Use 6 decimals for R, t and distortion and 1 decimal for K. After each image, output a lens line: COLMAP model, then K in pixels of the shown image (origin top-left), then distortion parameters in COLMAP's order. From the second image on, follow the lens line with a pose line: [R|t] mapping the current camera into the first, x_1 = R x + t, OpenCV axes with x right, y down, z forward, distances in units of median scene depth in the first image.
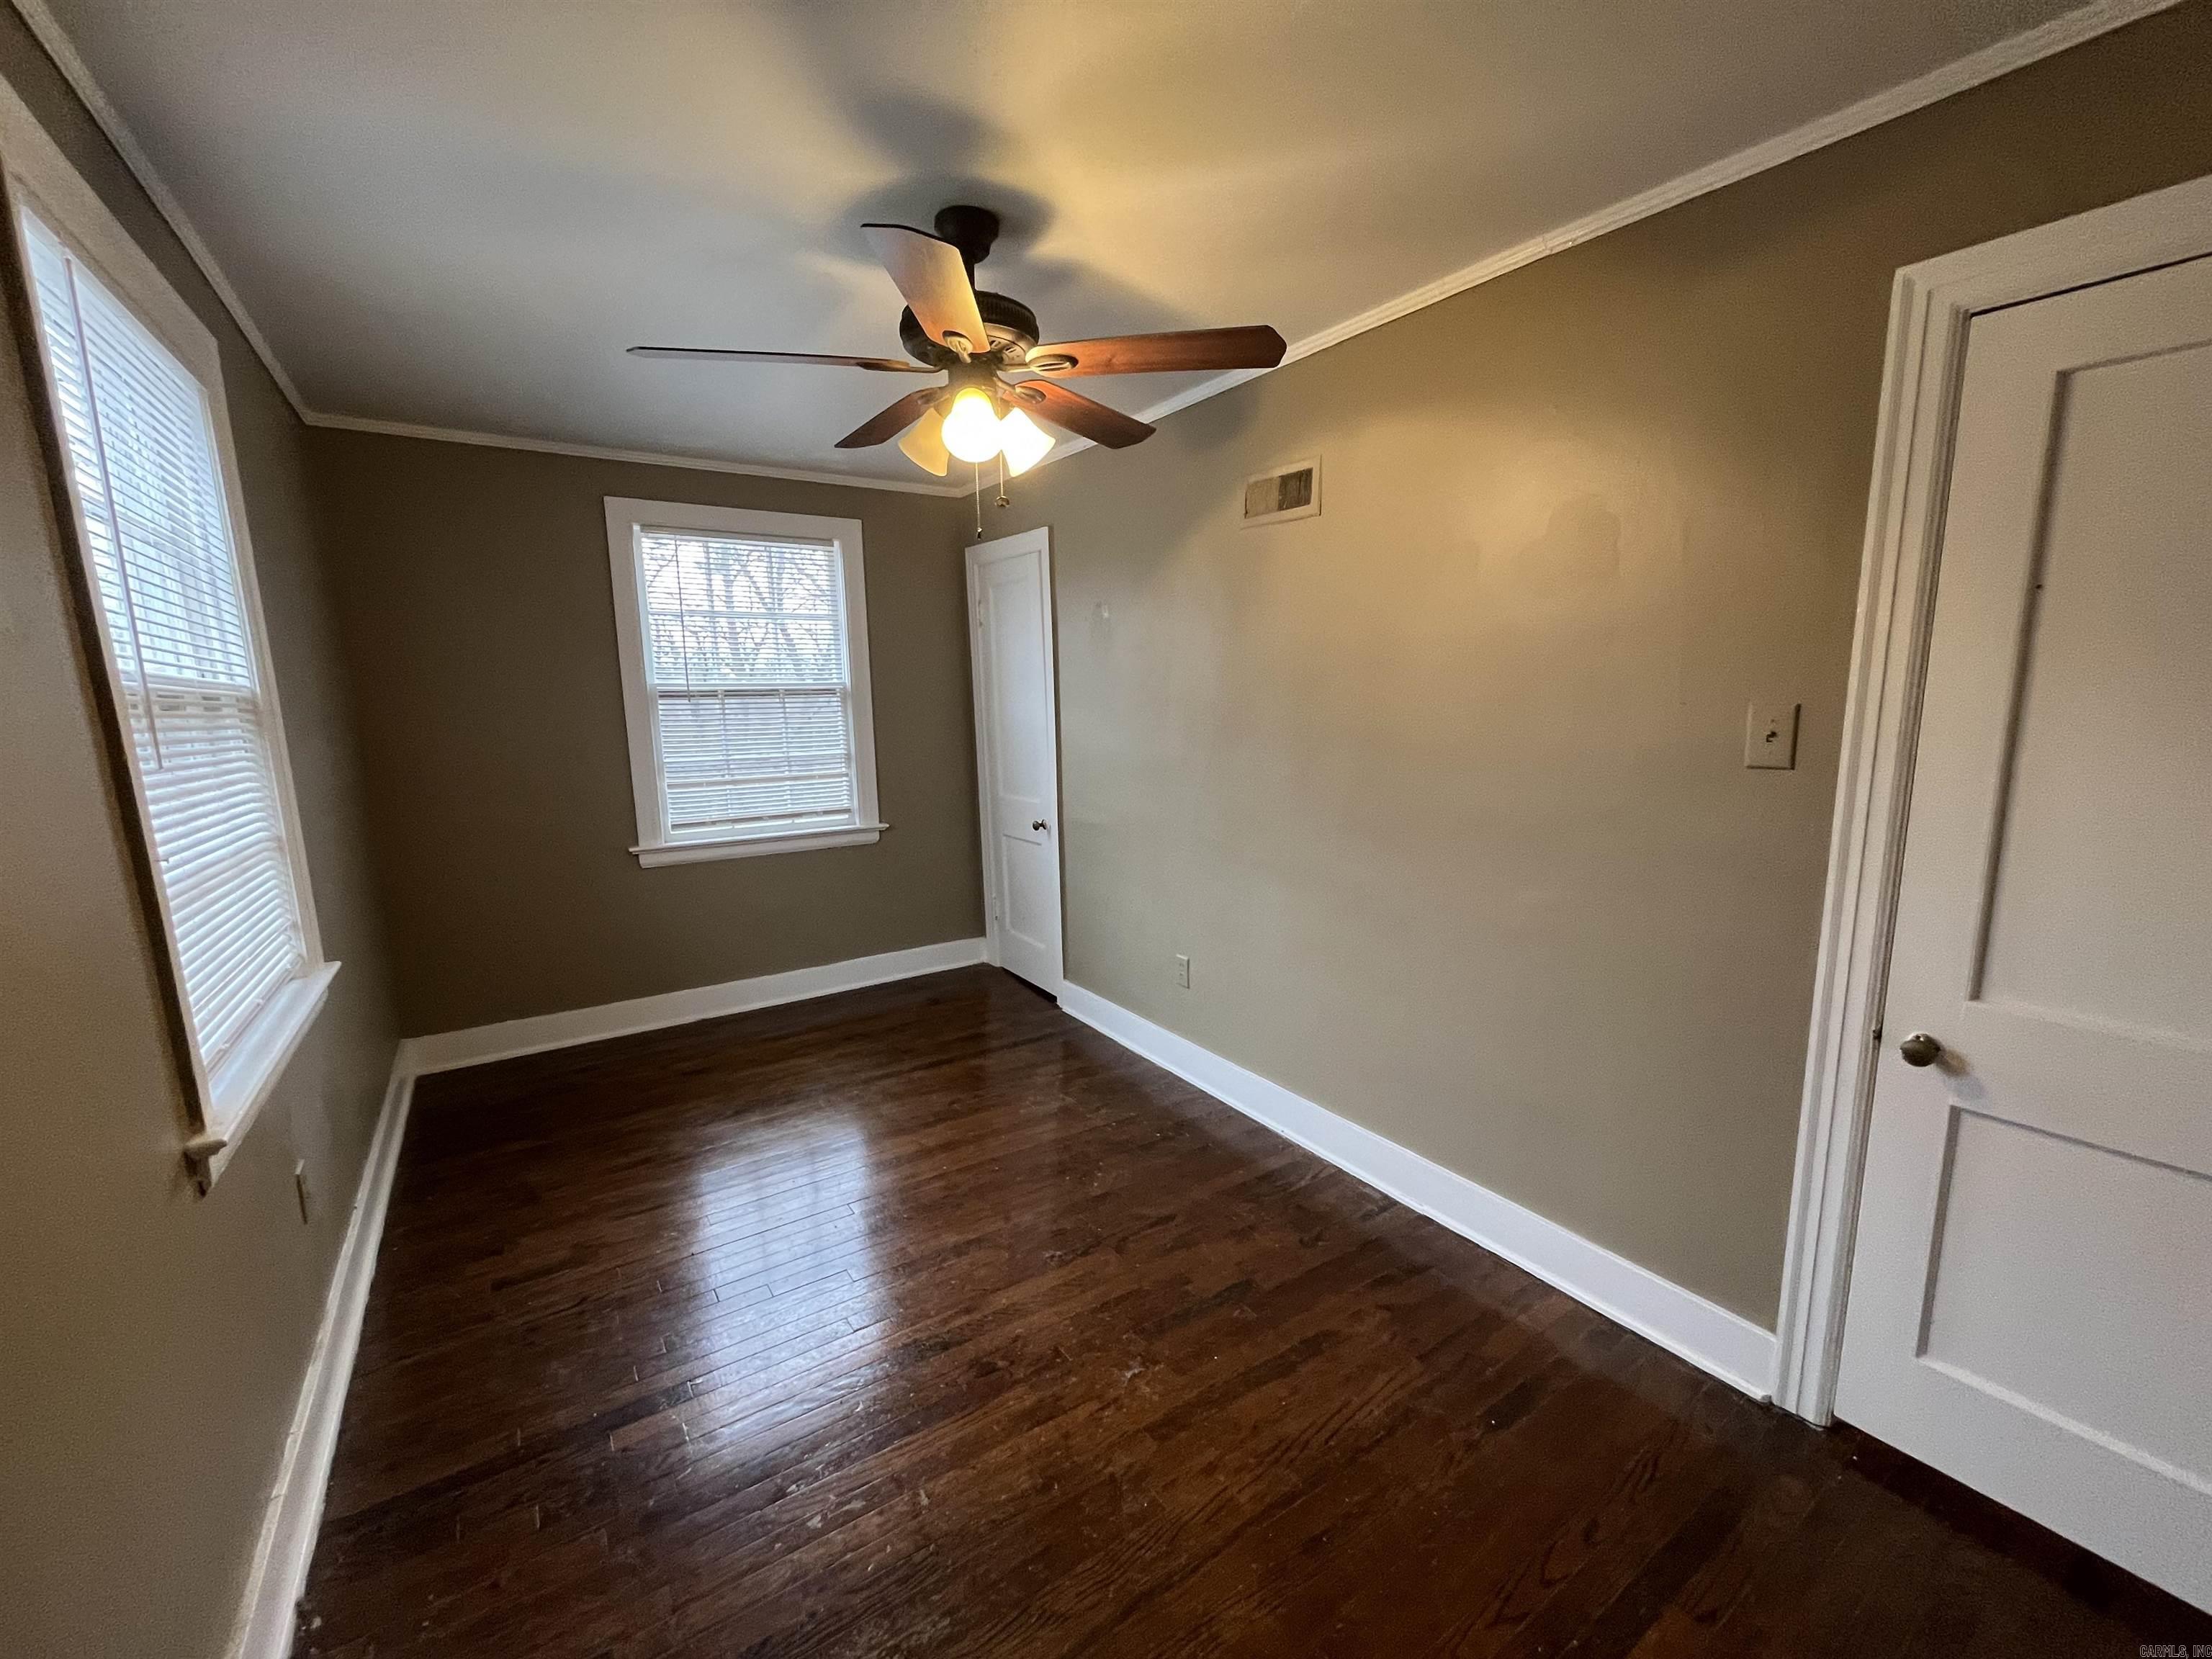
lens RADIAL K [[889.0, 0, 1111.0], [0, 889.0, 839.2], [0, 0, 1]] dist [-0.012598, -0.000166]
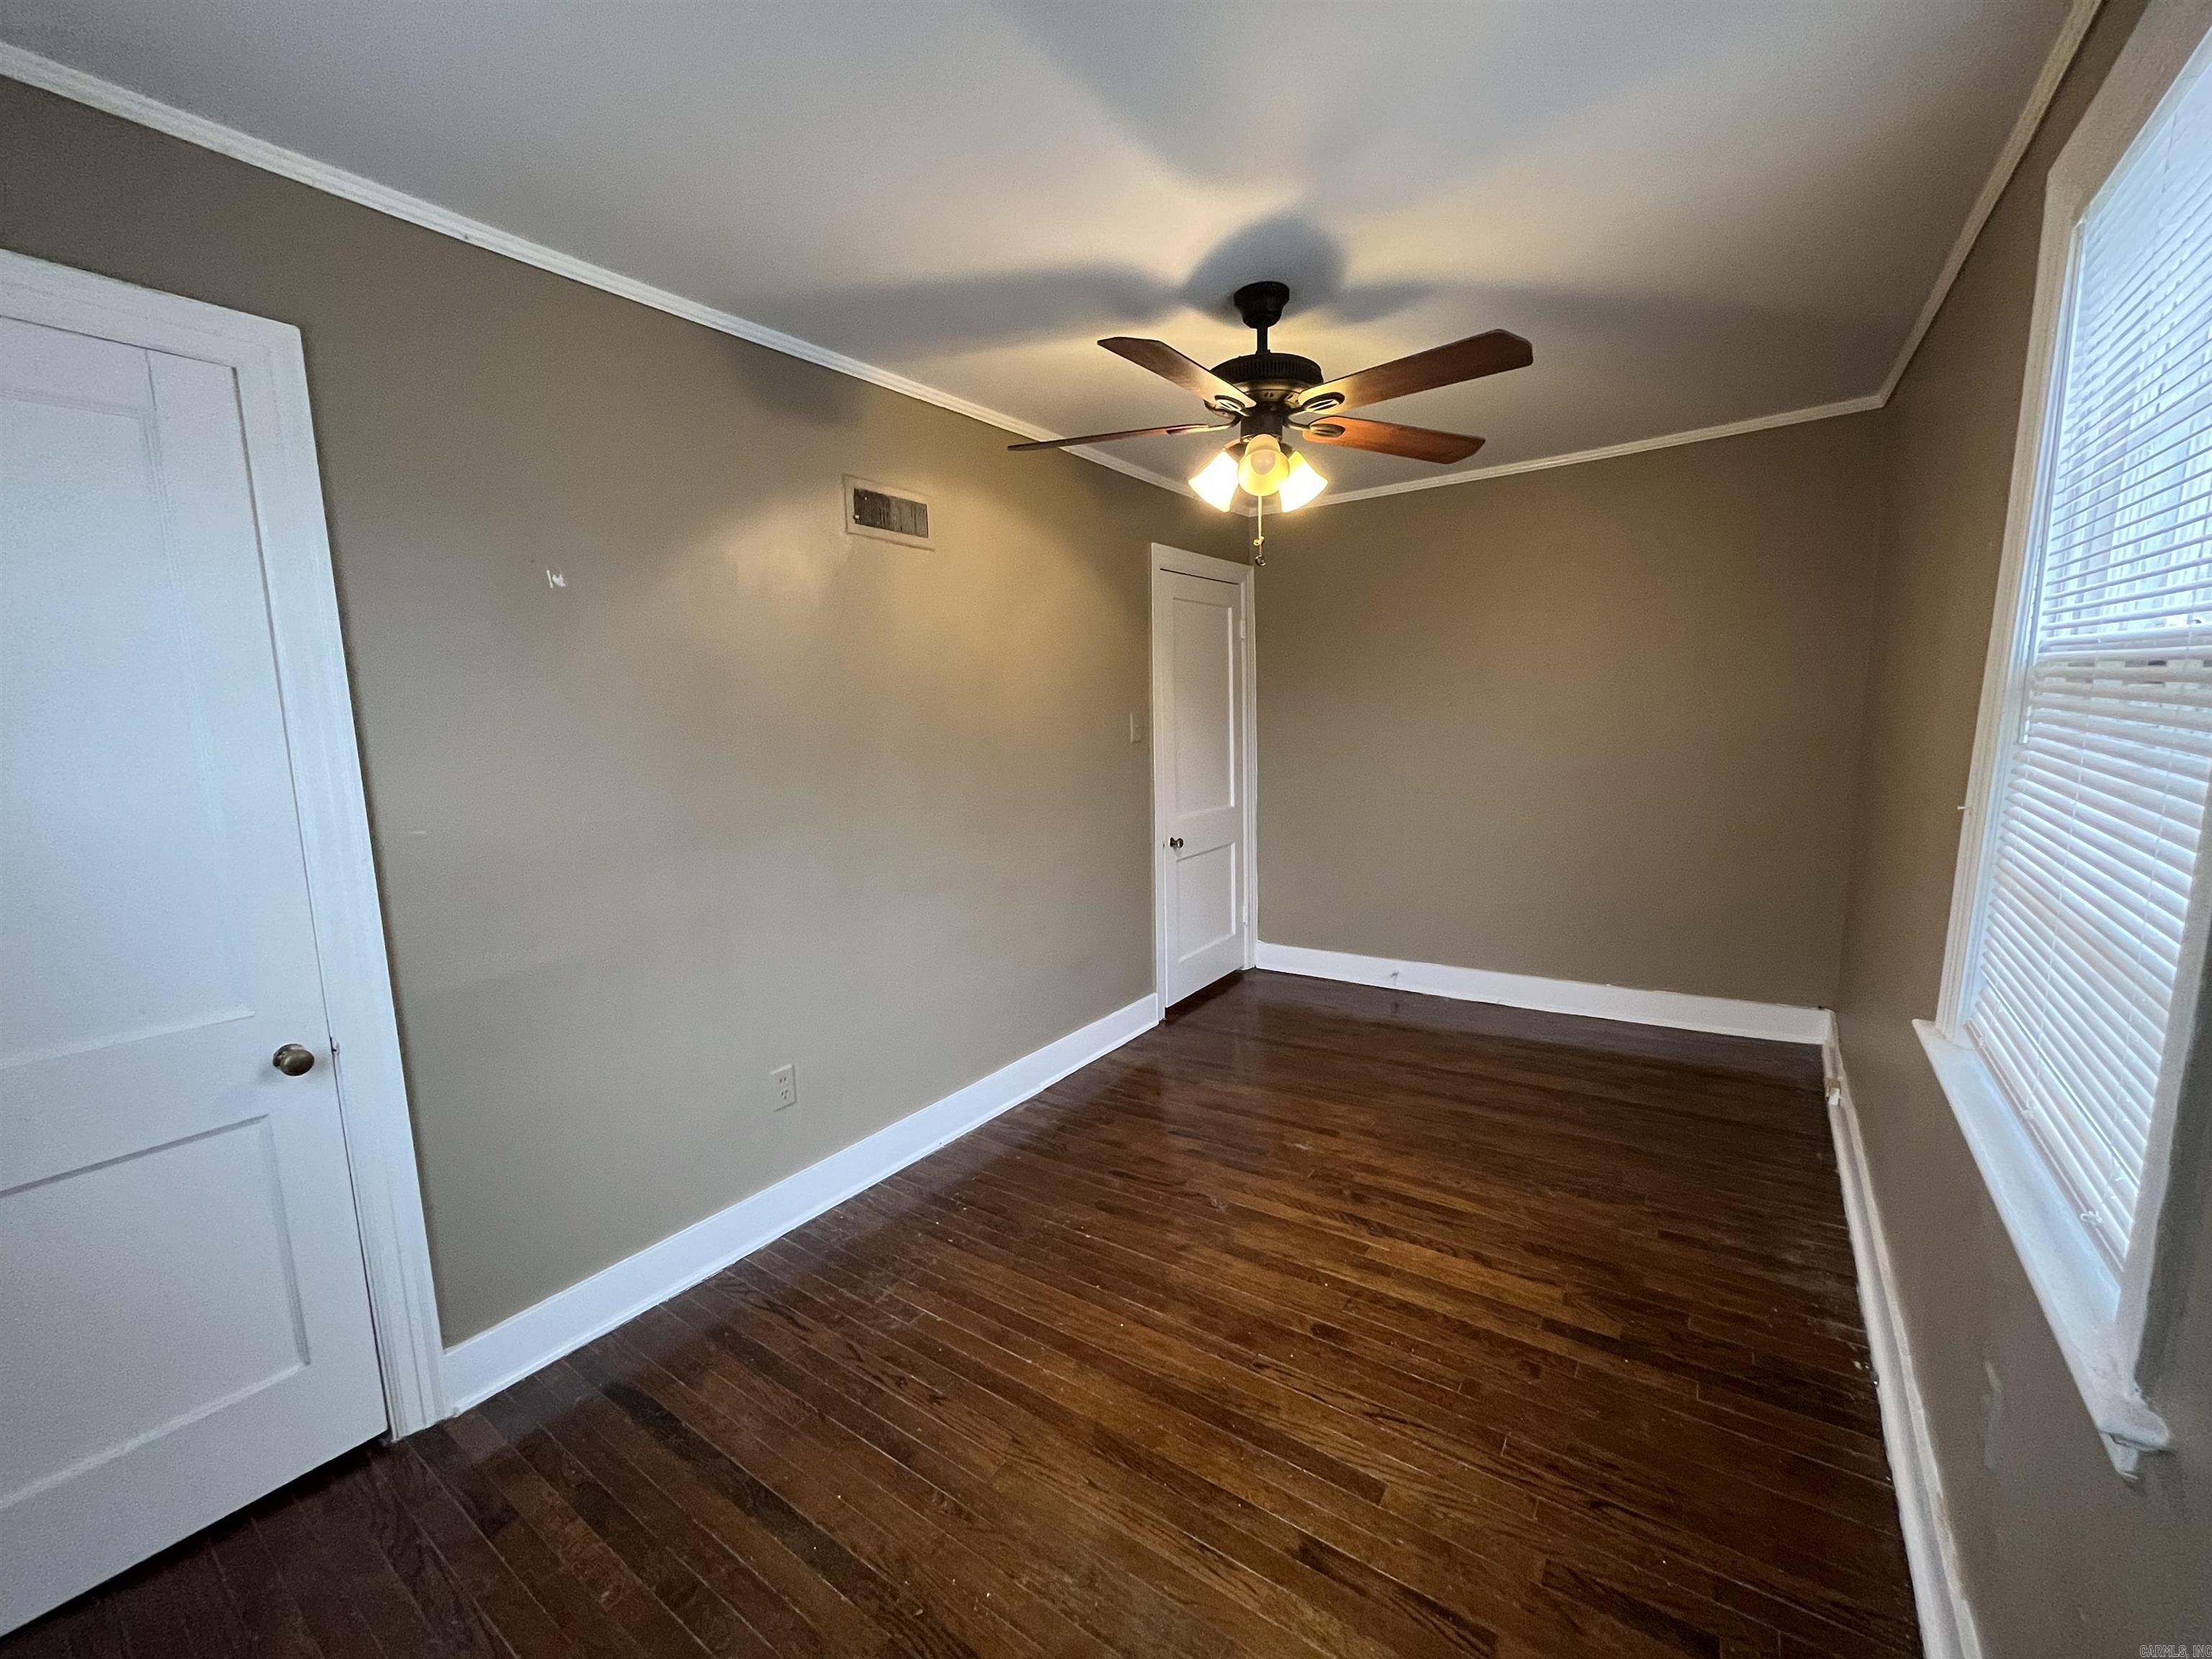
lens RADIAL K [[893.0, 0, 1110.2], [0, 893.0, 827.5], [0, 0, 1]] dist [-0.001696, -0.000181]
pose [[-0.347329, -0.105002, 0.931846, -0.612988], [0.184924, 0.966528, 0.177837, -0.128688], [-0.919329, 0.234089, -0.316286, 0.828150]]
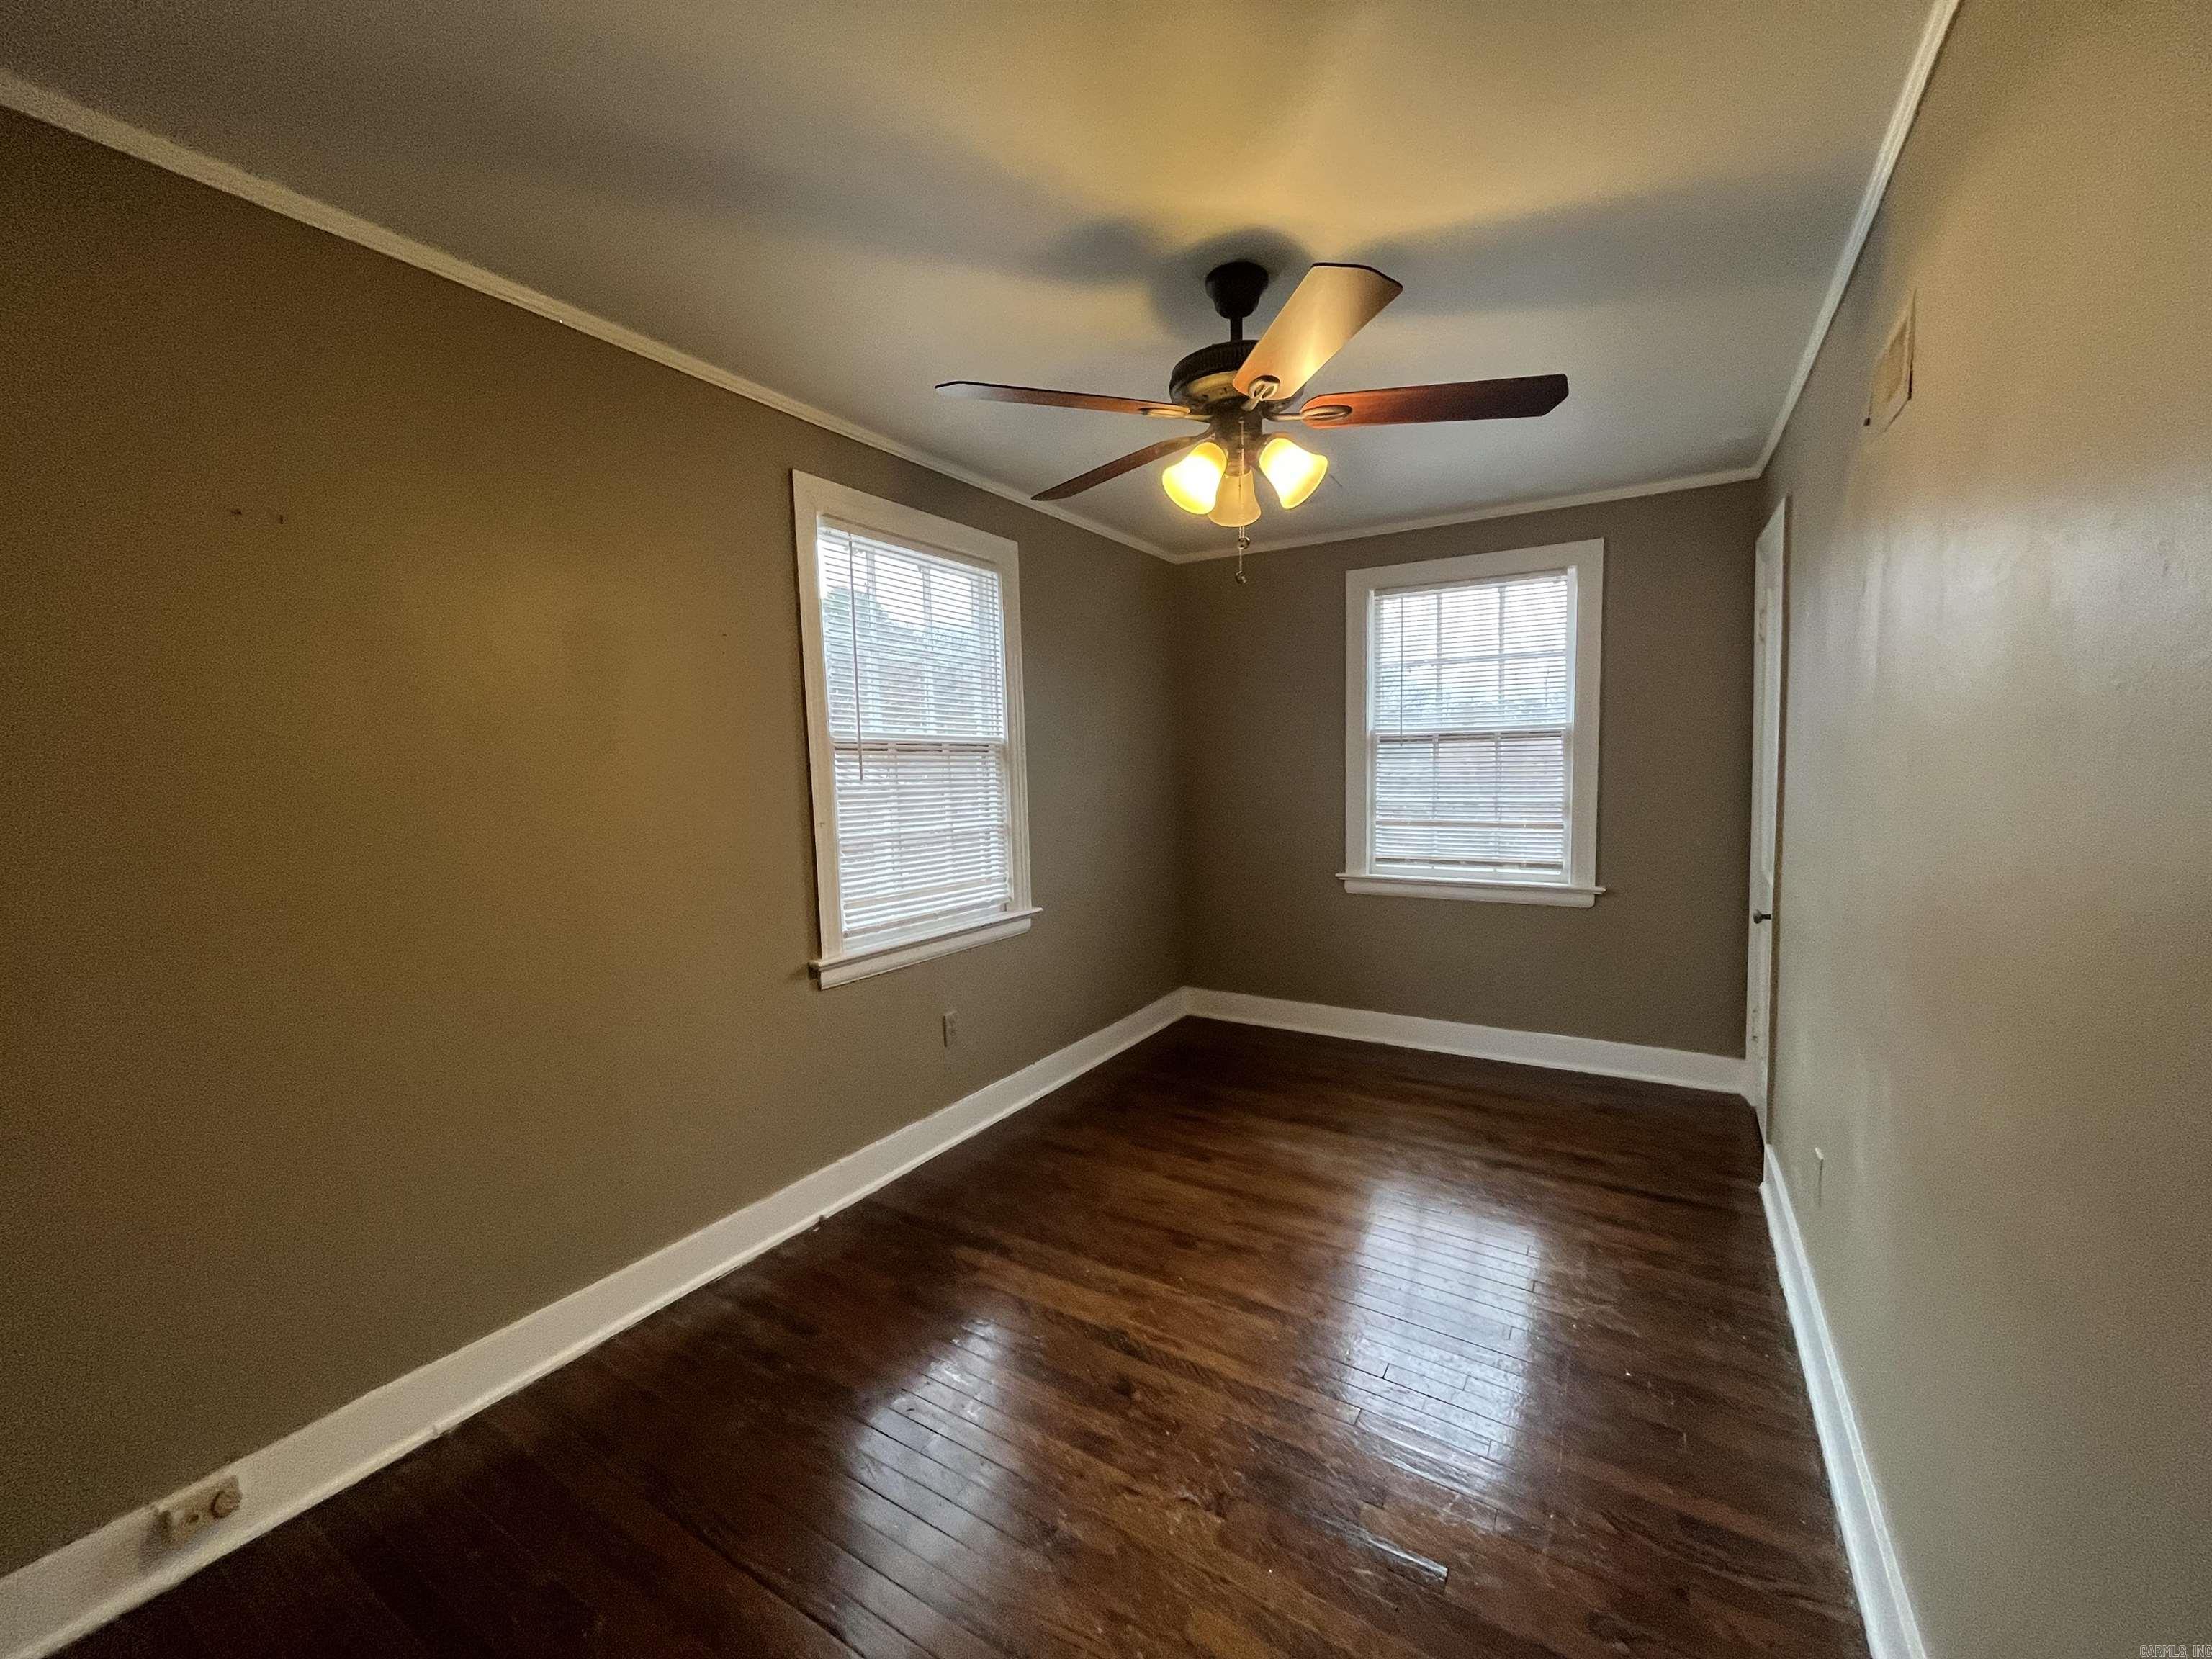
lens RADIAL K [[889.0, 0, 1100.3], [0, 889.0, 838.0], [0, 0, 1]] dist [-0.004093, -0.000080]
pose [[0.406001, 0.086967, -0.909725, 0.369292], [-0.132539, 0.990540, 0.035542, -0.035224], [0.904210, 0.106144, 0.413687, 0.240609]]
